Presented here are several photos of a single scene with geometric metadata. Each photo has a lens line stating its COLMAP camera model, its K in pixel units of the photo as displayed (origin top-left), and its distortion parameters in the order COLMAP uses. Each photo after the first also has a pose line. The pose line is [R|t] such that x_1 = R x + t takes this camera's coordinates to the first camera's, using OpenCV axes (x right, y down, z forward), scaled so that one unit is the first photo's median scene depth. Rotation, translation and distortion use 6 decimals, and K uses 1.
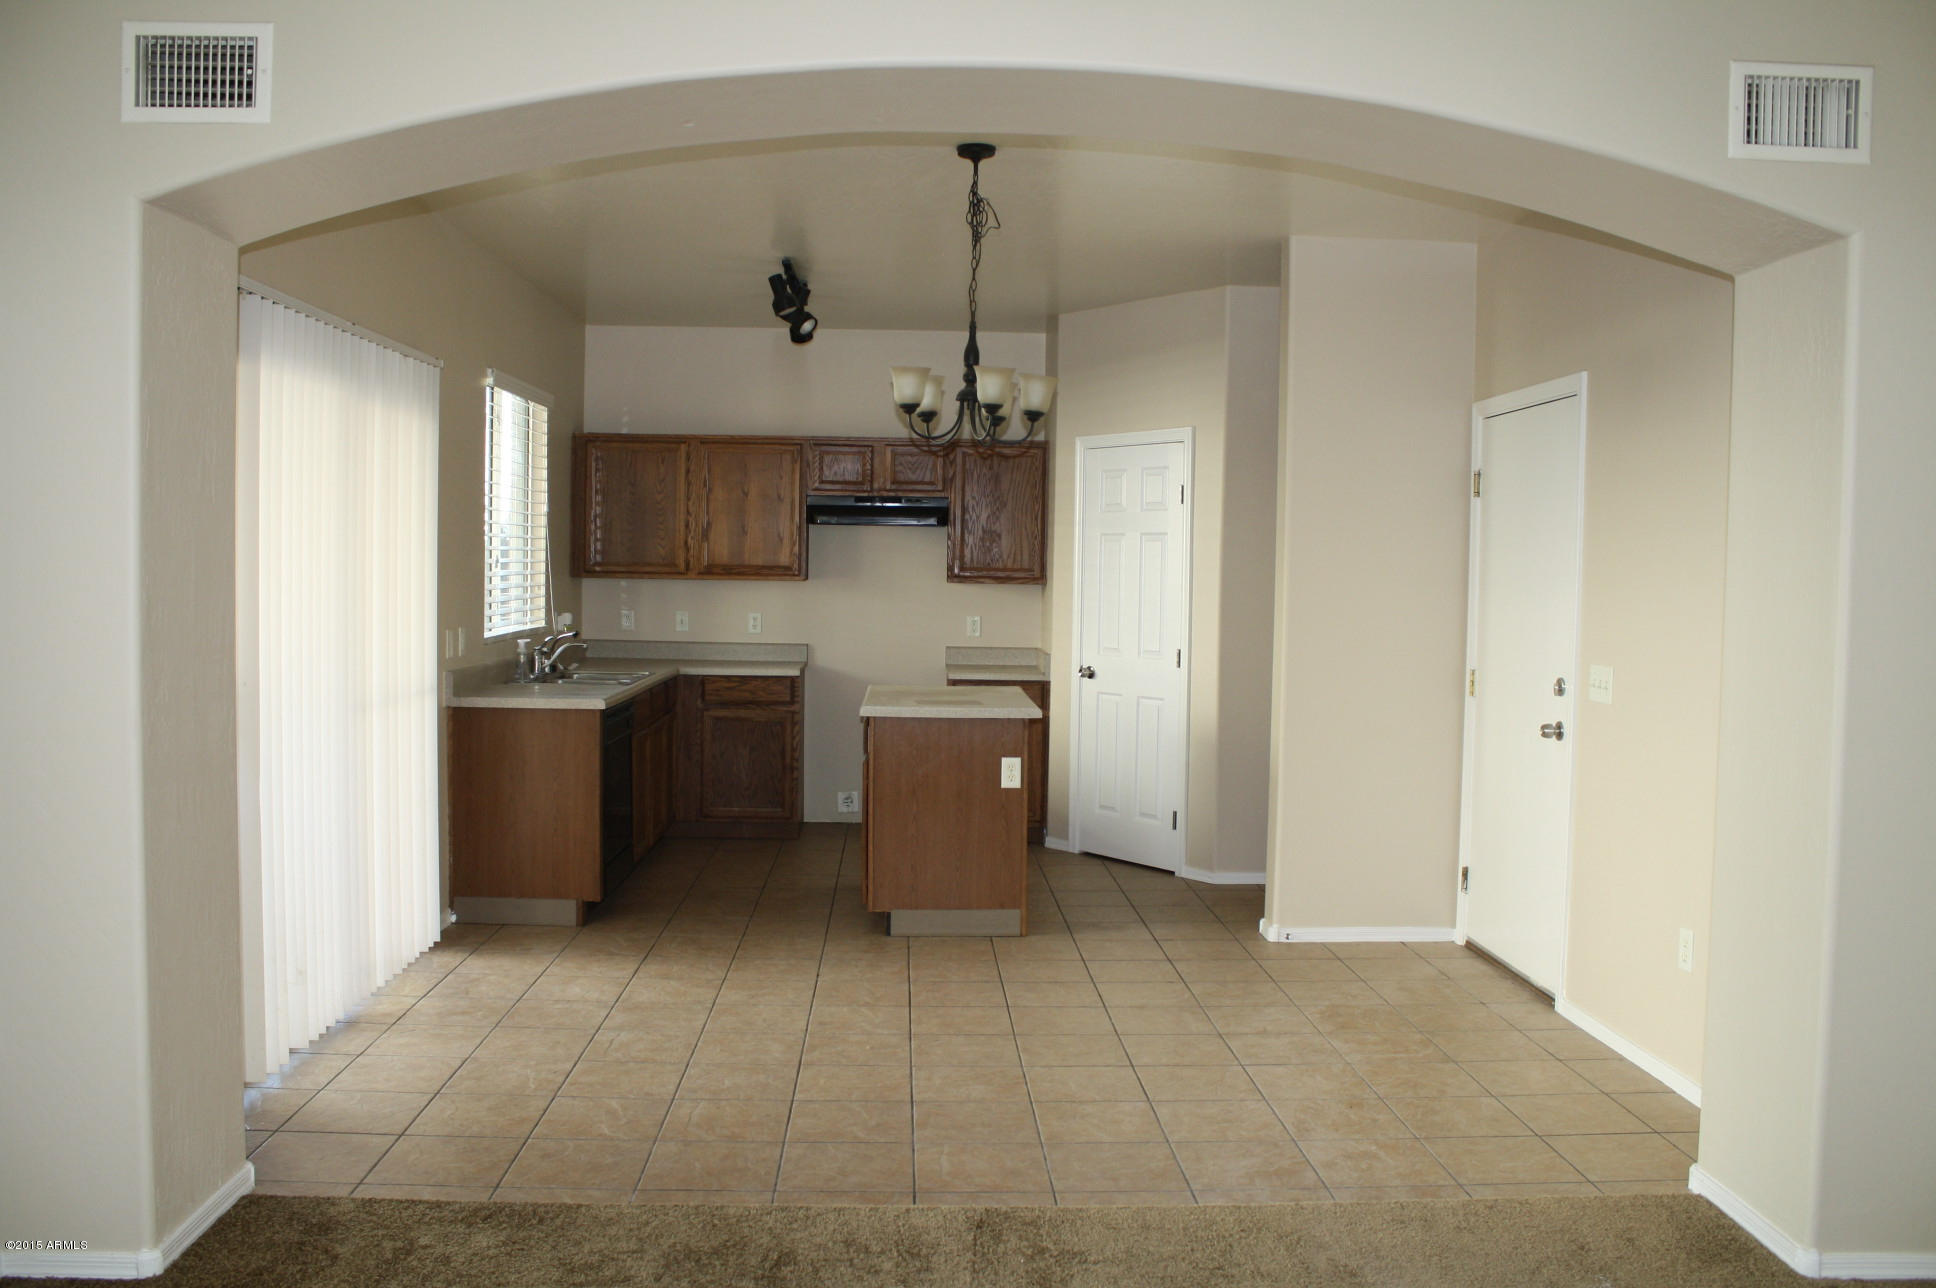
lens RADIAL K [[1629.4, 0, 968.0], [0, 1629.4, 644.0], [0, 0, 1]] dist [-0.191208, 0.182822]
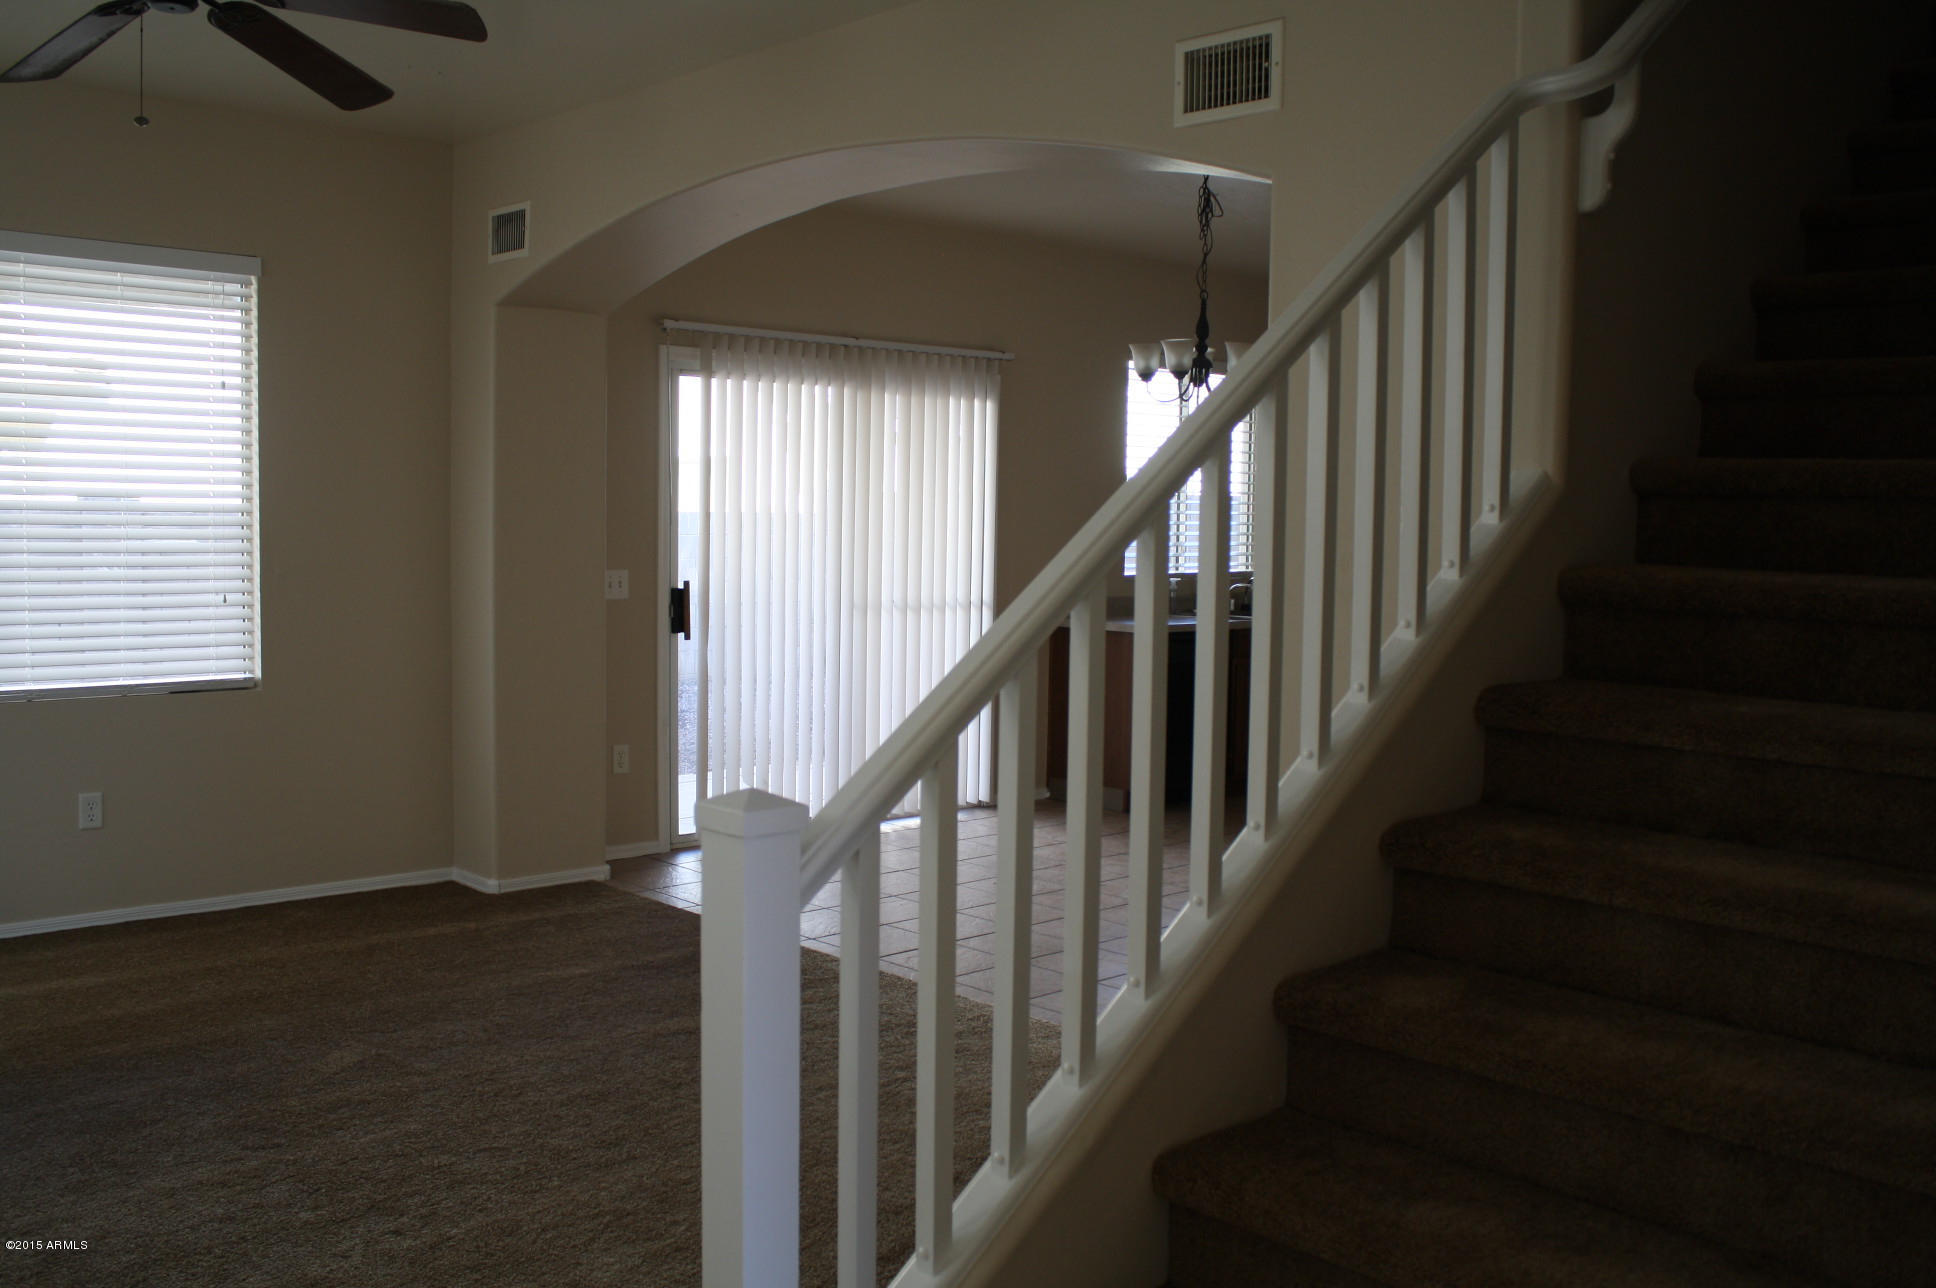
lens RADIAL K [[1882.8, 0, 968.0], [0, 1882.8, 644.0], [0, 0, 1]] dist [-0.071269, -0.001533]
pose [[0.631729, 0.048661, -0.773660, 0.558863], [-0.039986, 0.998745, 0.030167, 0.009296], [0.774157, 0.011878, 0.632882, 0.013898]]
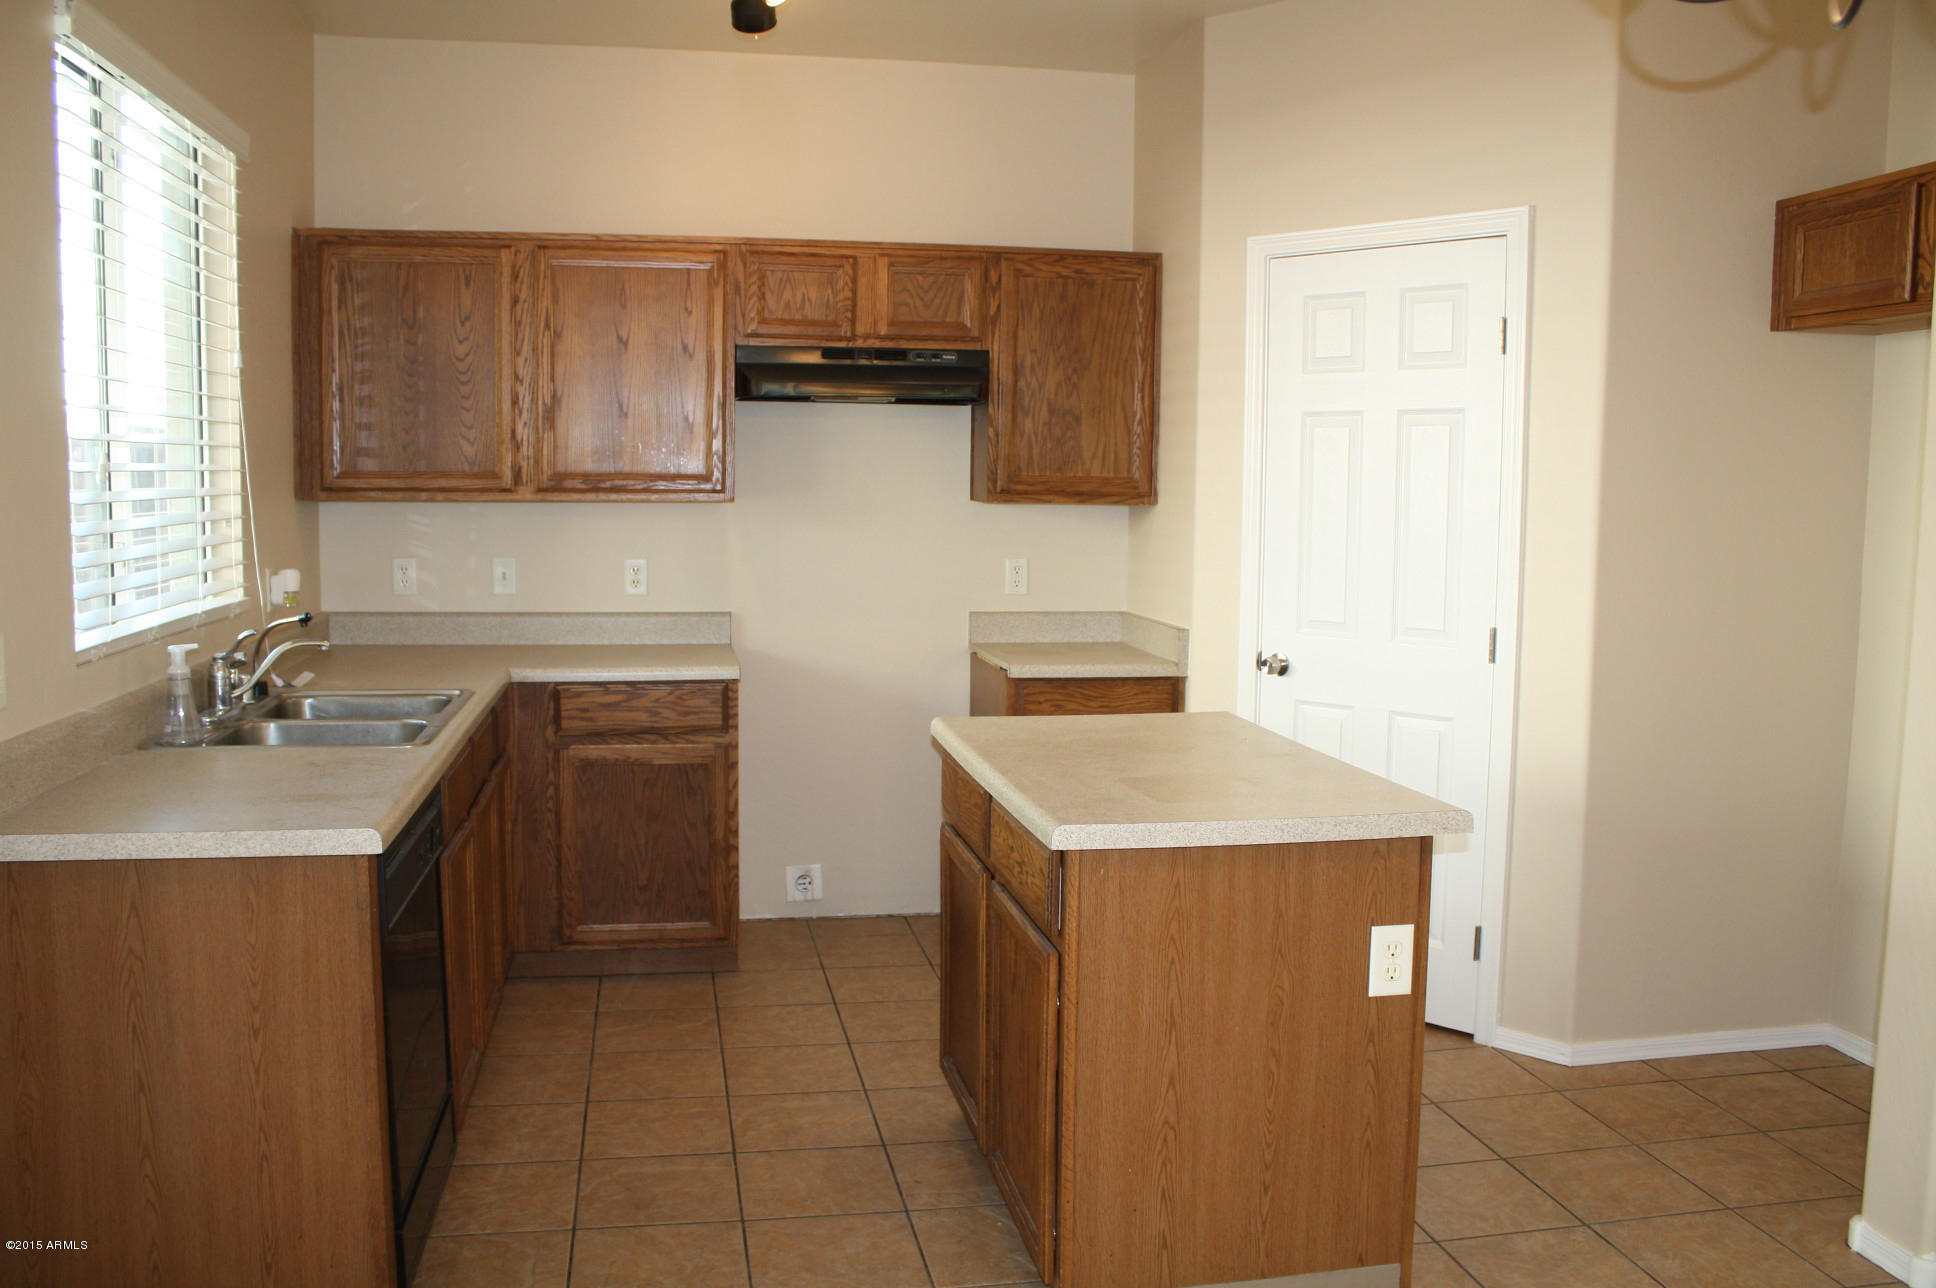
lens RADIAL K [[1629.4, 0, 968.0], [0, 1629.4, 644.0], [0, 0, 1]] dist [-0.191208, 0.182822]
pose [[0.989260, -0.020334, 0.144743, -0.105879], [0.012455, 0.998401, 0.055136, -0.020507], [-0.145633, -0.052741, 0.987932, 0.458577]]
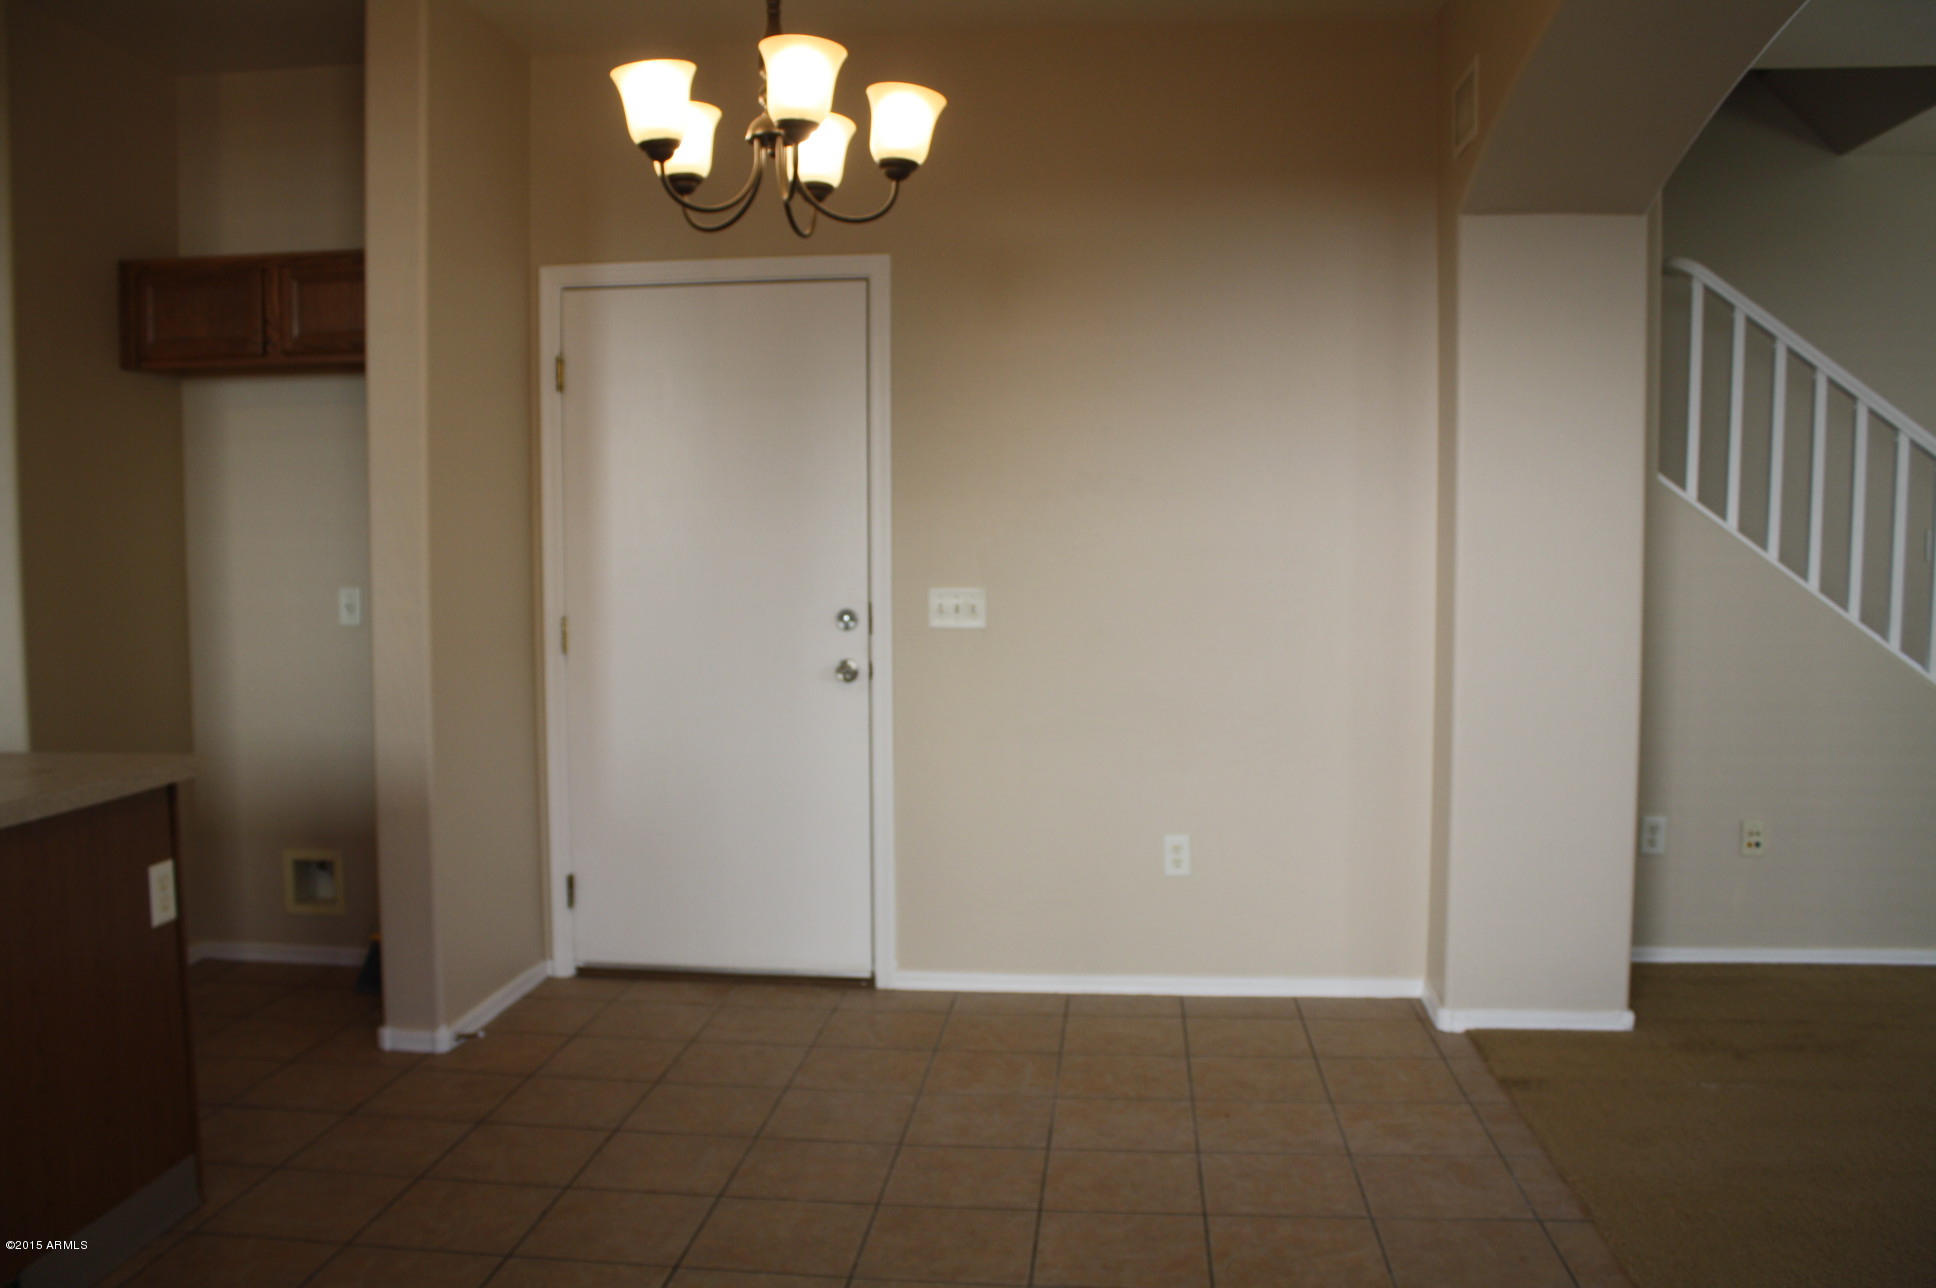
lens RADIAL K [[1629.4, 0, 968.0], [0, 1629.4, 644.0], [0, 0, 1]] dist [-0.191208, 0.182822]
pose [[0.141166, -0.089309, 0.985949, -0.304609], [0.049852, 0.995300, 0.083018, -0.018635], [-0.988730, 0.037432, 0.144955, 0.513913]]
